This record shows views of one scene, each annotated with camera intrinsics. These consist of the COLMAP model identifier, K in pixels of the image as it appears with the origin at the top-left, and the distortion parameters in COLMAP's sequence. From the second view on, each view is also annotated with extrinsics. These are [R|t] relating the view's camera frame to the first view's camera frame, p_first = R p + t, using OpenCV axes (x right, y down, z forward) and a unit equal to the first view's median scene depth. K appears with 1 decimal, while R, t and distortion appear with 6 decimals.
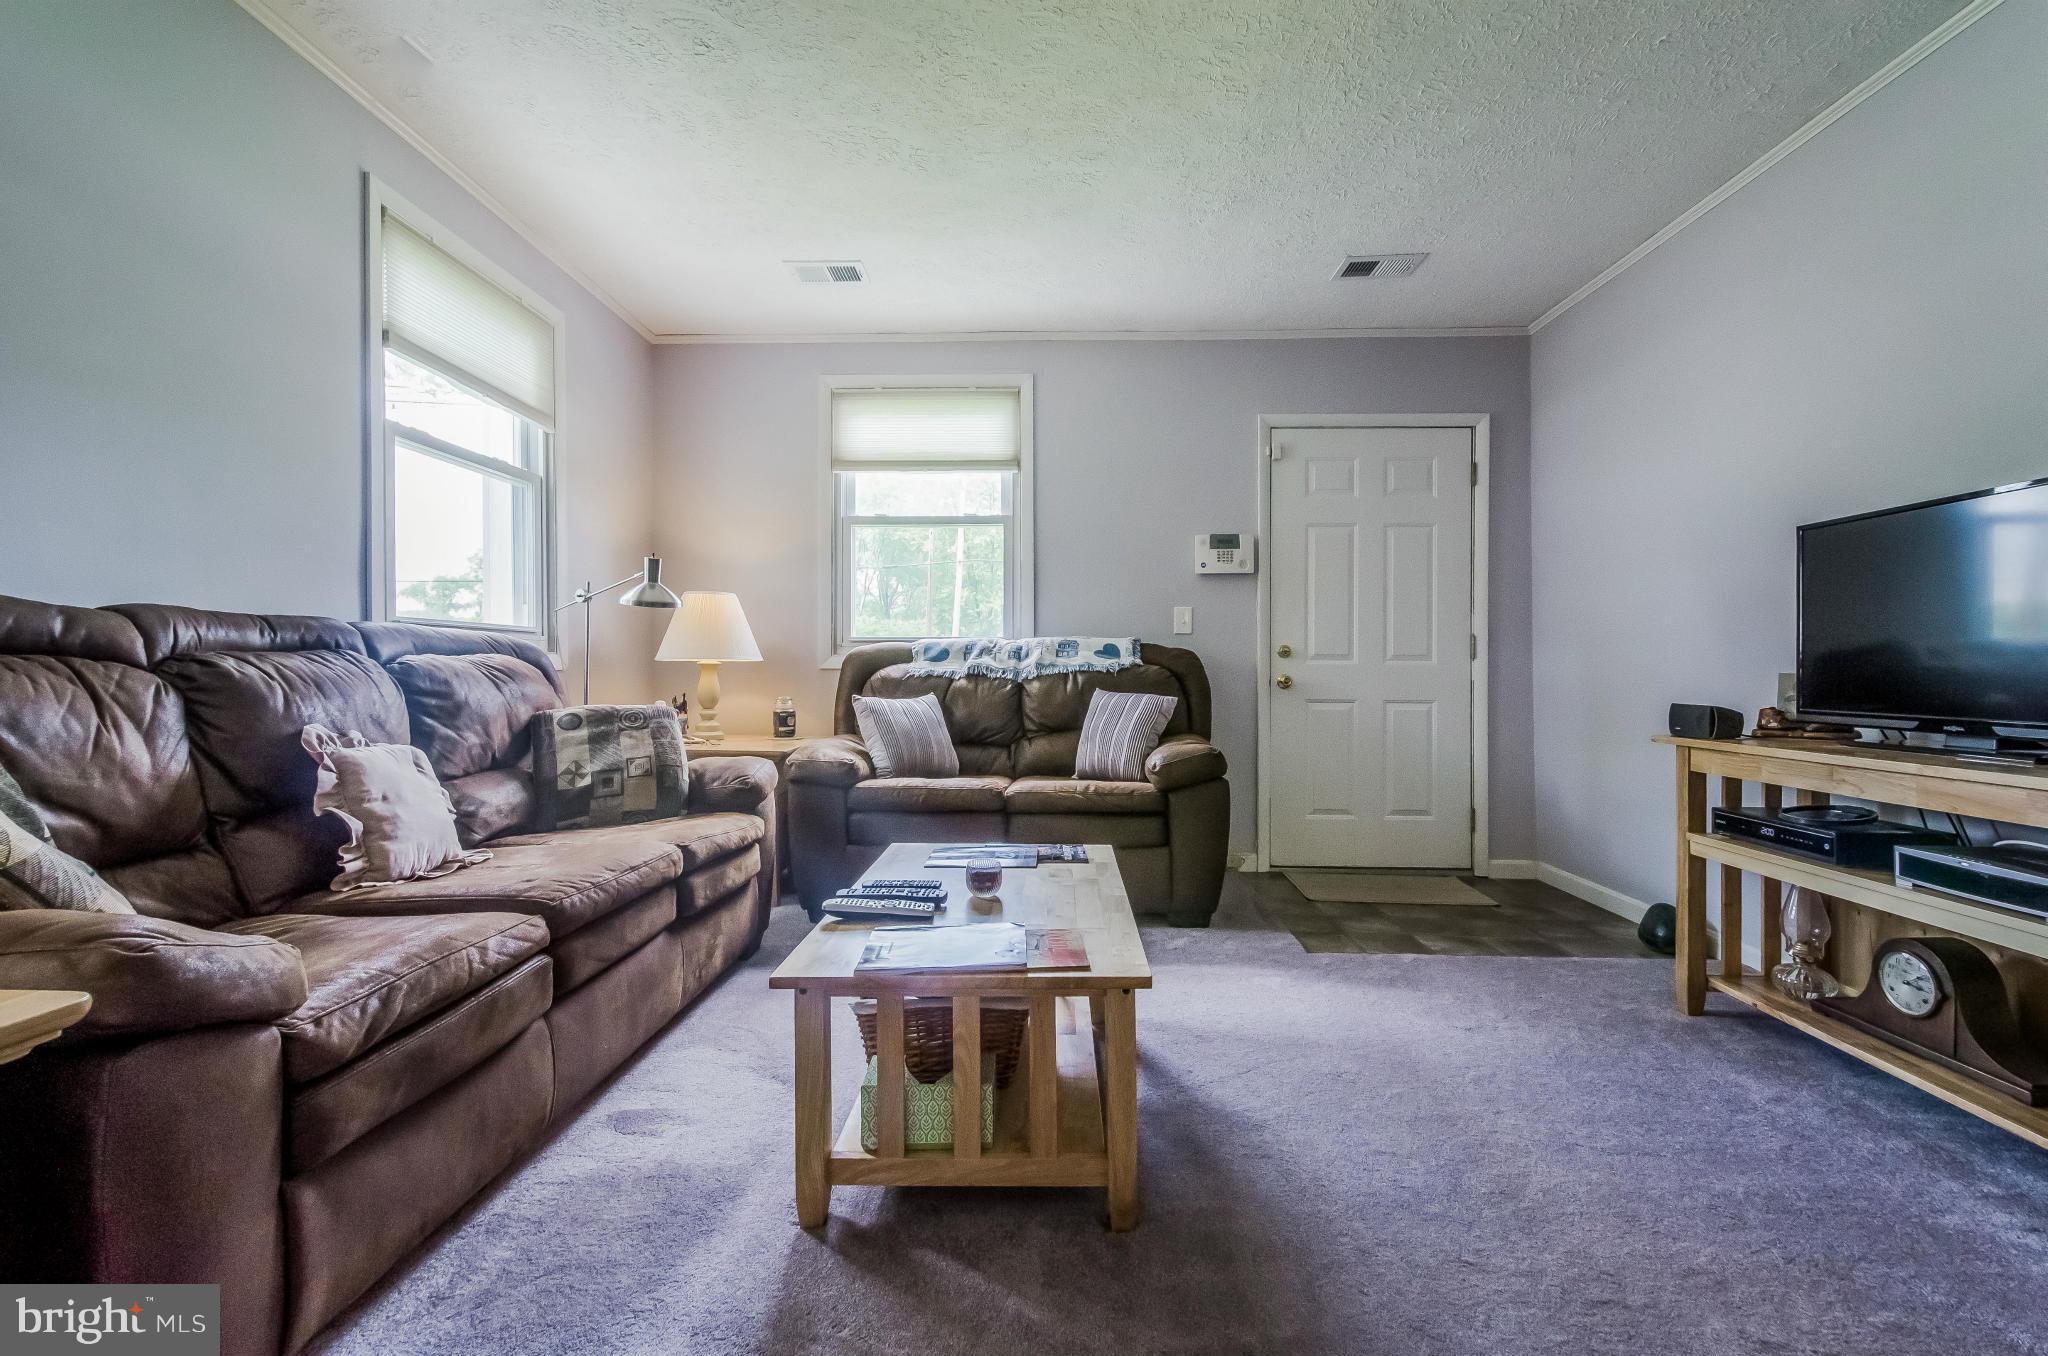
lens RADIAL K [[929.5, 0, 1034.5], [0, 929.5, 669.2], [0, 0, 1]] dist [0.019090, -0.000864]
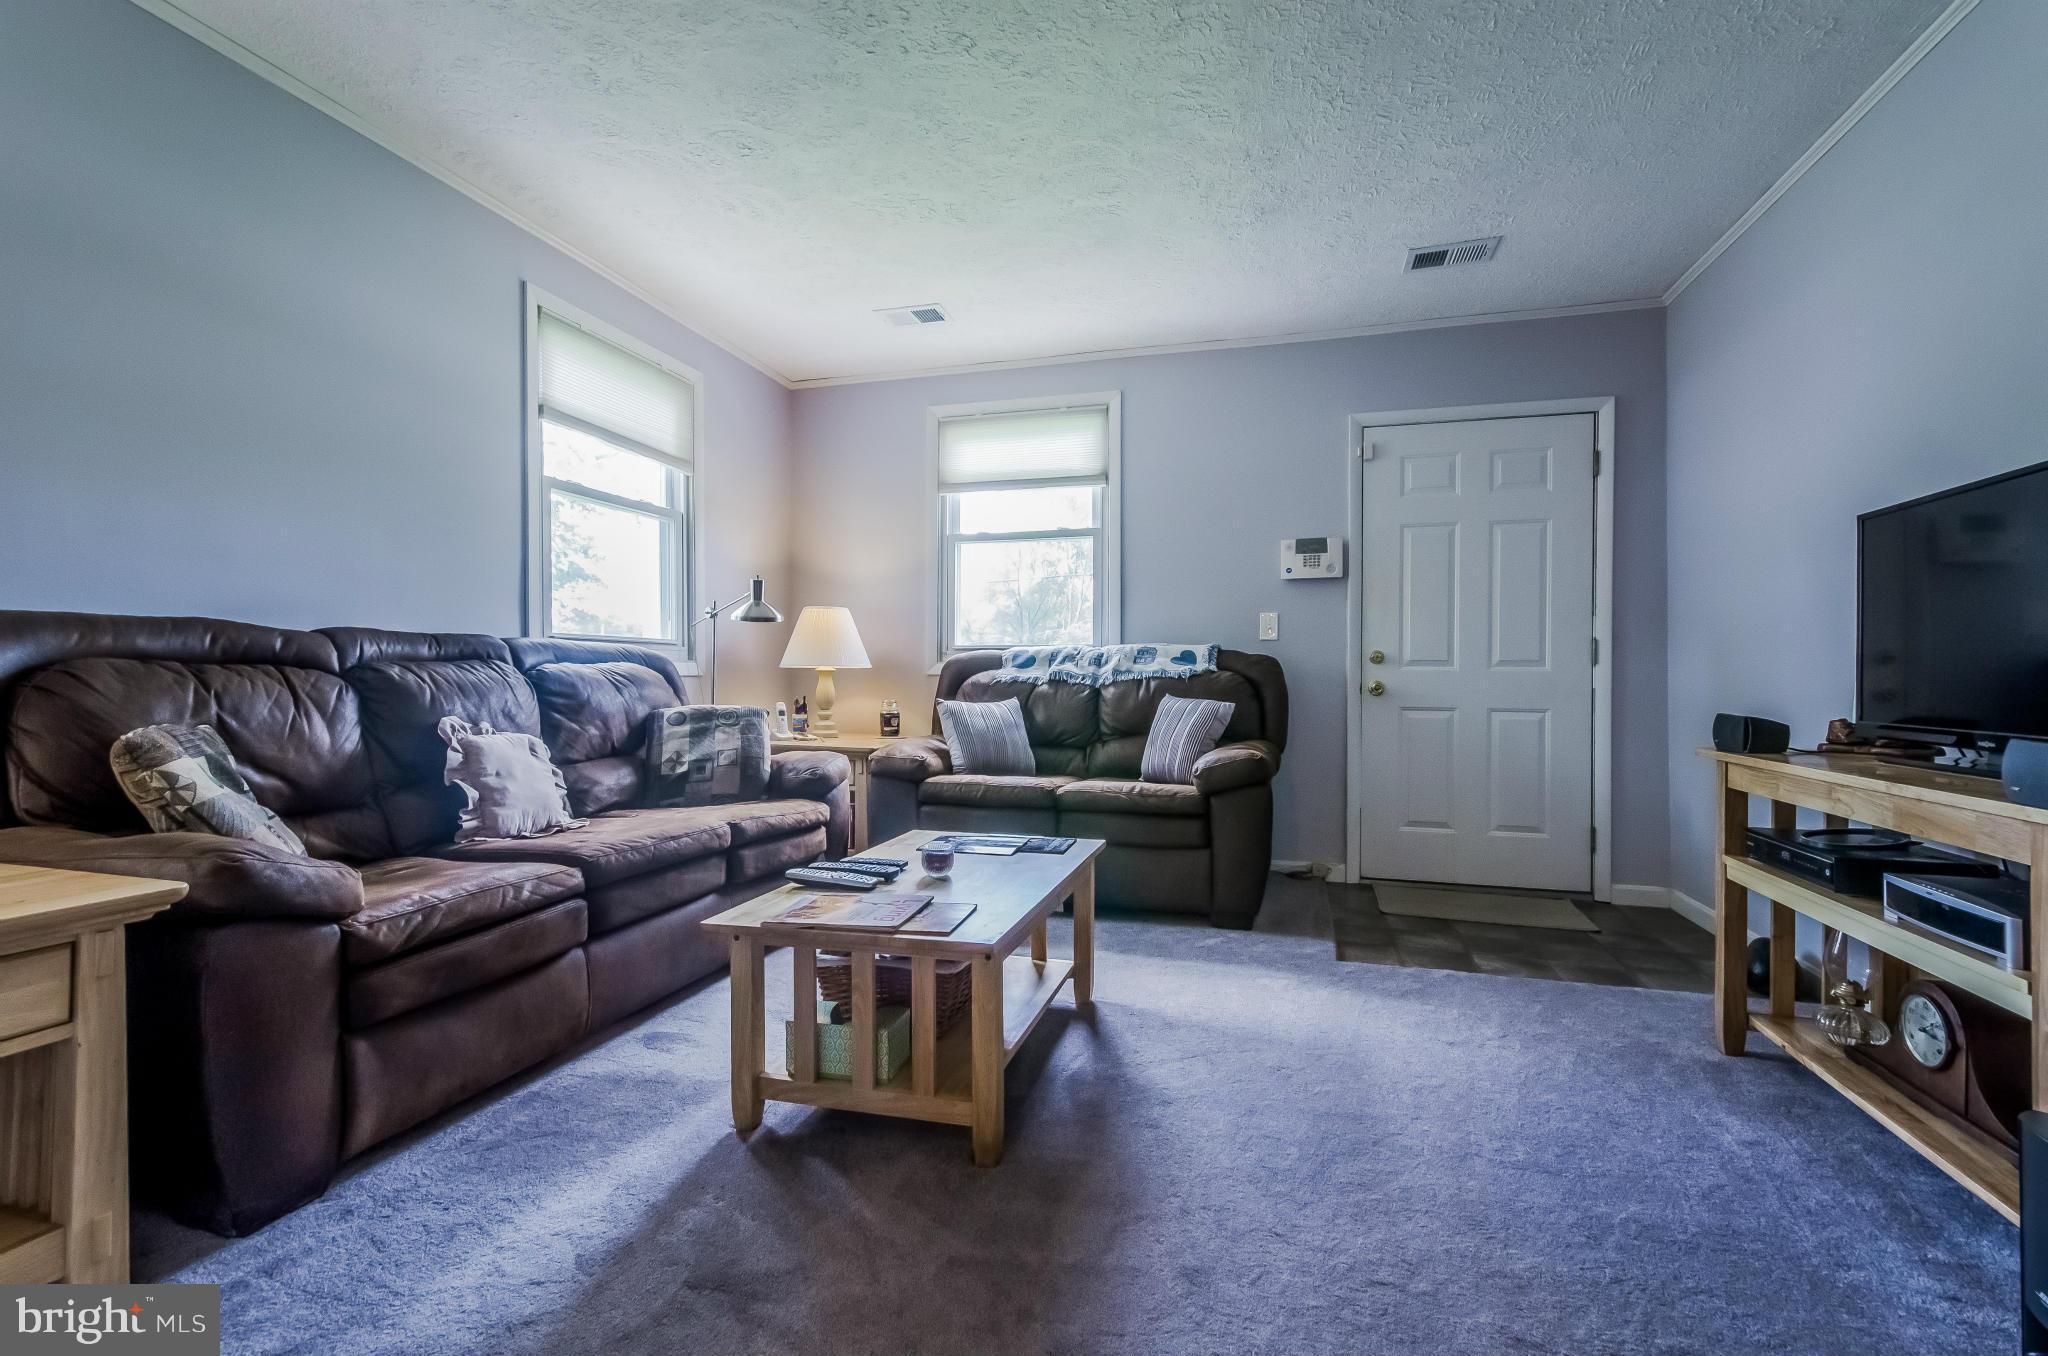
lens RADIAL K [[932.4, 0, 1024.0], [0, 932.4, 678.0], [0, 0, 1]] dist [0.020180, 0.000162]
pose [[0.968406, 0.001766, -0.249372, 0.190539], [-0.000959, 0.999994, 0.003359, -0.000420], [0.249376, -0.003014, 0.968402, -0.042940]]
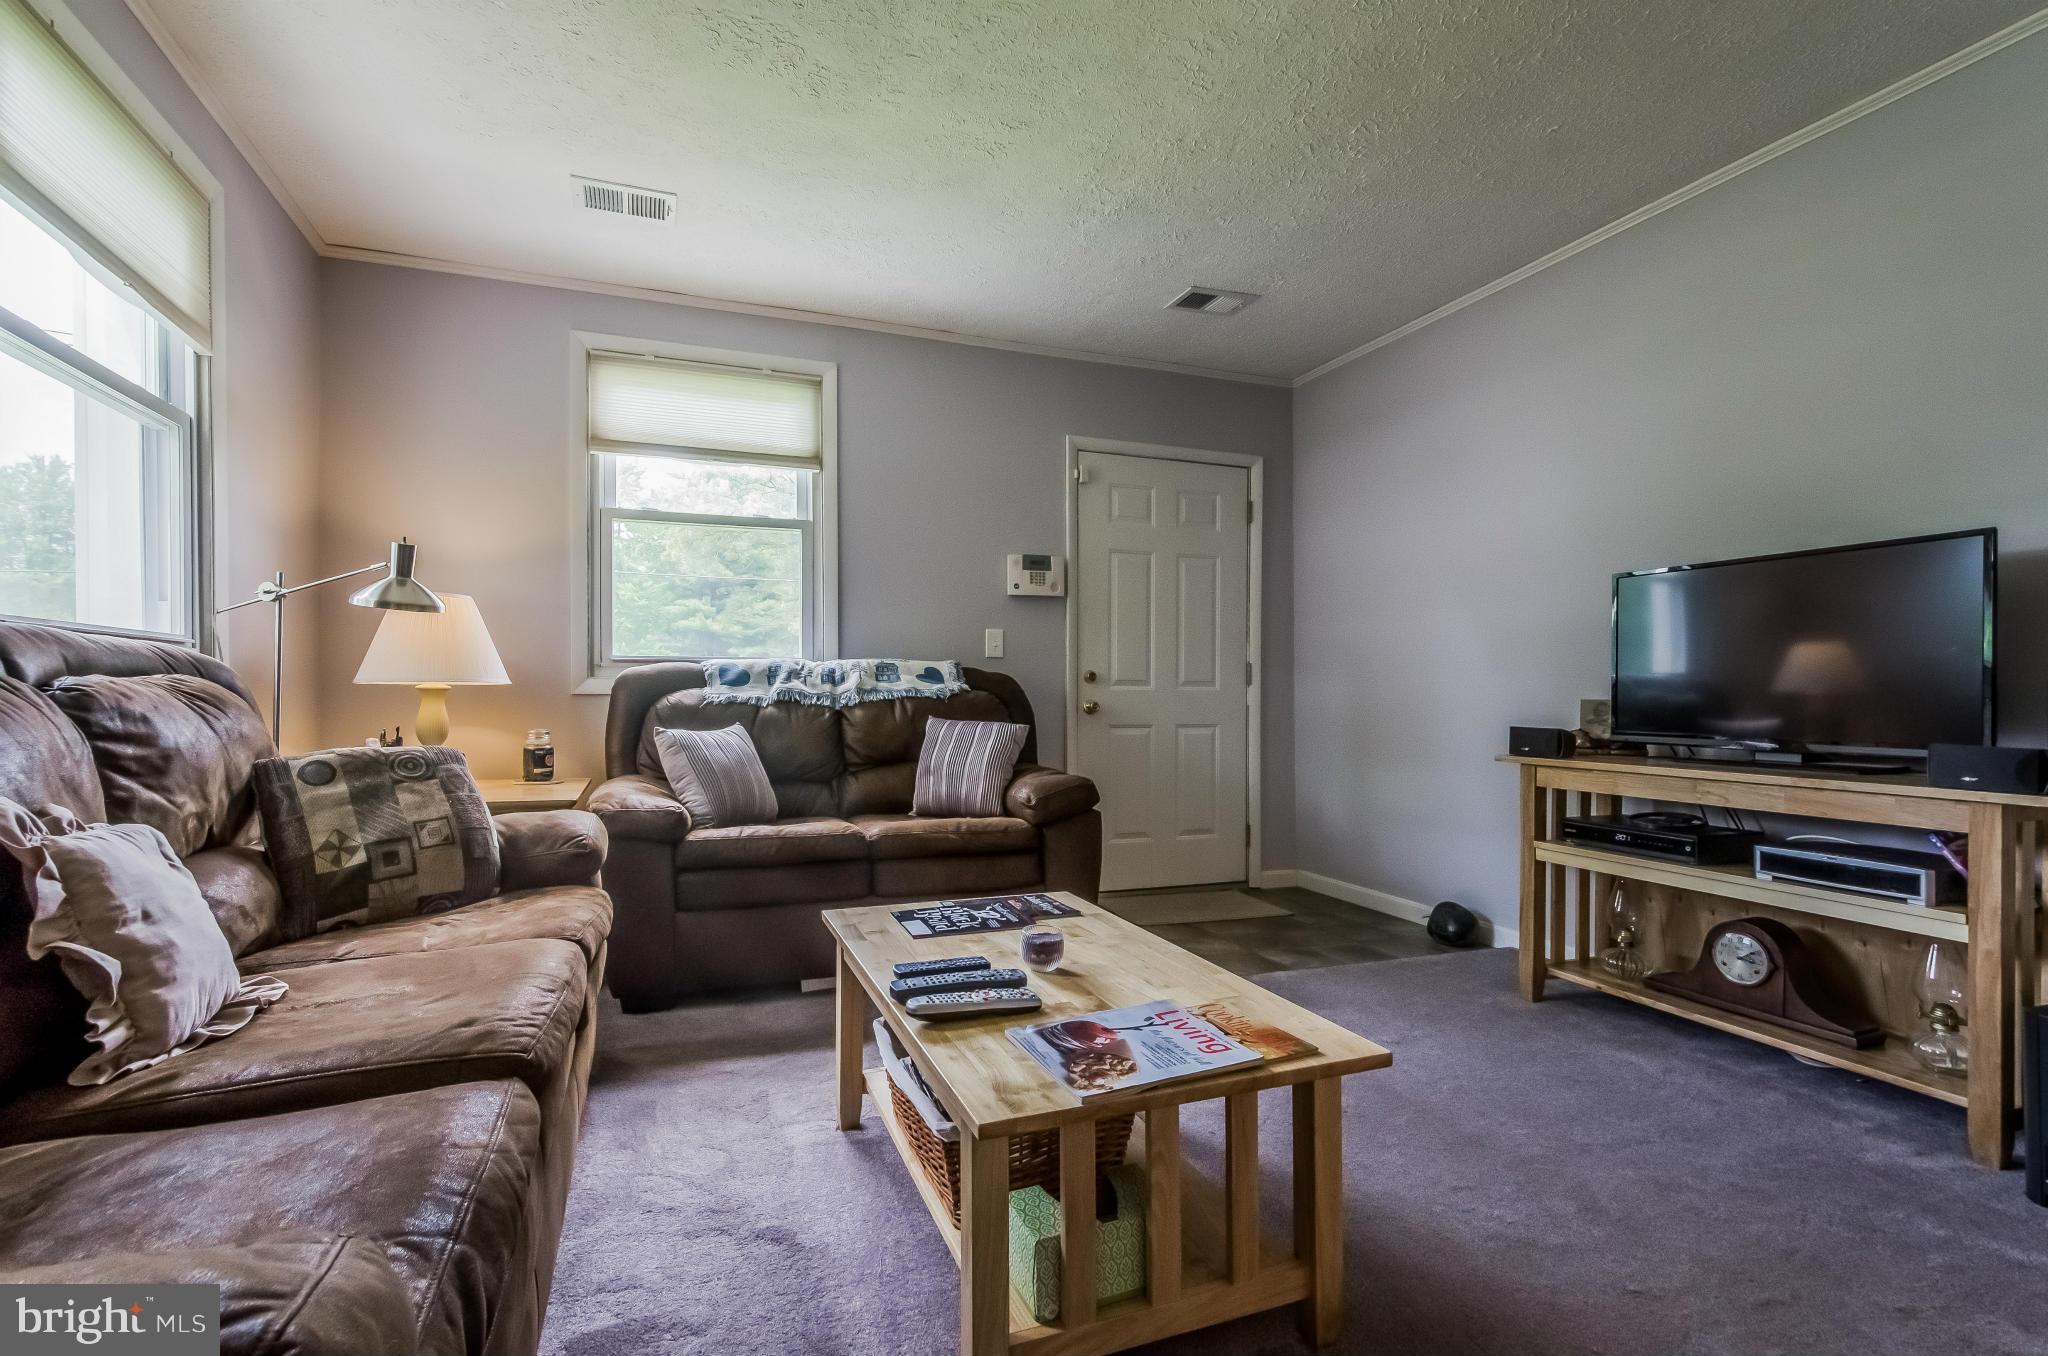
lens RADIAL K [[935.4, 0, 999.0], [0, 935.4, 695.2], [0, 0, 1]] dist [0.019337, -0.001028]
pose [[0.929719, -0.000503, 0.368269, -0.231648], [-0.000948, 0.999992, 0.003760, -0.003732], [-0.368268, -0.003845, 0.929712, 0.132423]]
